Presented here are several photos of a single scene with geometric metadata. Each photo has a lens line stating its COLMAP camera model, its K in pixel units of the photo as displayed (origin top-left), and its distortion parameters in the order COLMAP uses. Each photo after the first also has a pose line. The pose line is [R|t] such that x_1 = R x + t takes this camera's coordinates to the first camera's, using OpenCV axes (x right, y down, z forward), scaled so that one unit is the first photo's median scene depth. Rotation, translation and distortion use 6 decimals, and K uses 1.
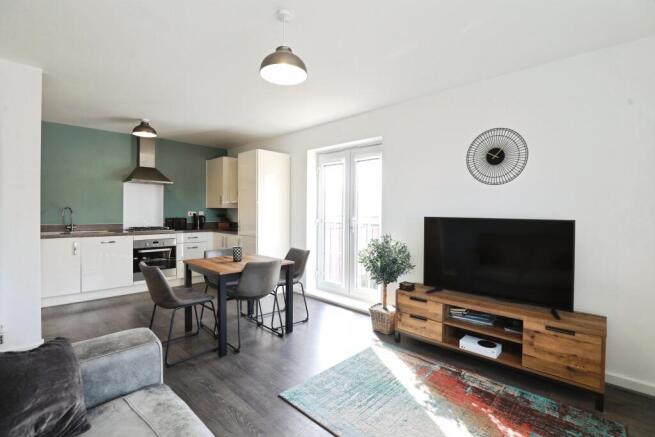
lens RADIAL K [[303.8, 0, 329.1], [0, 303.8, 211.5], [0, 0, 1]] dist [-0.026873, -0.000047]
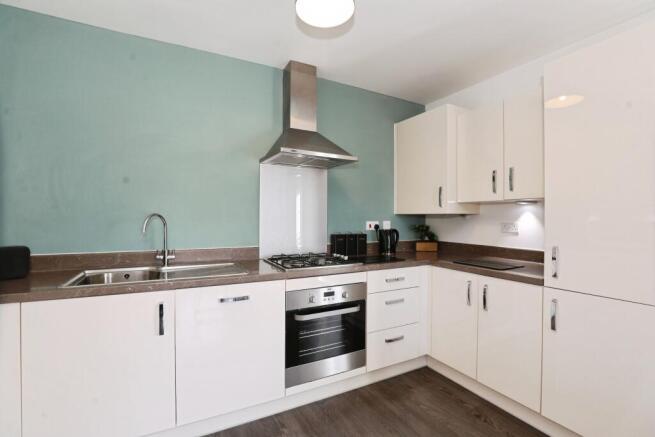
lens RADIAL K [[304.6, 0, 333.1], [0, 304.6, 216.1], [0, 0, 1]] dist [-0.001149, 0.000043]
pose [[0.954638, -0.009327, -0.297622, -0.418445], [0.007612, 0.999947, -0.006923, -0.006450], [0.297671, 0.004343, 0.954659, 0.554806]]
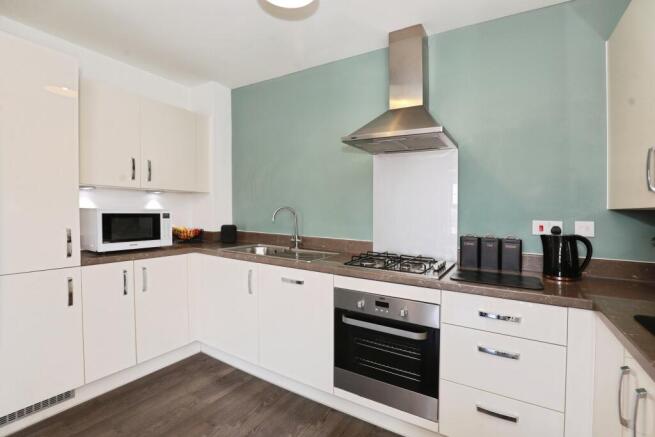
lens RADIAL K [[304.6, 0, 333.1], [0, 304.6, 216.1], [0, 0, 1]] dist [-0.001149, 0.000043]
pose [[0.240741, 0.013050, -0.970502, -0.228972], [-0.016660, 0.999818, 0.009312, -0.004450], [0.970446, 0.013927, 0.240915, 0.816592]]
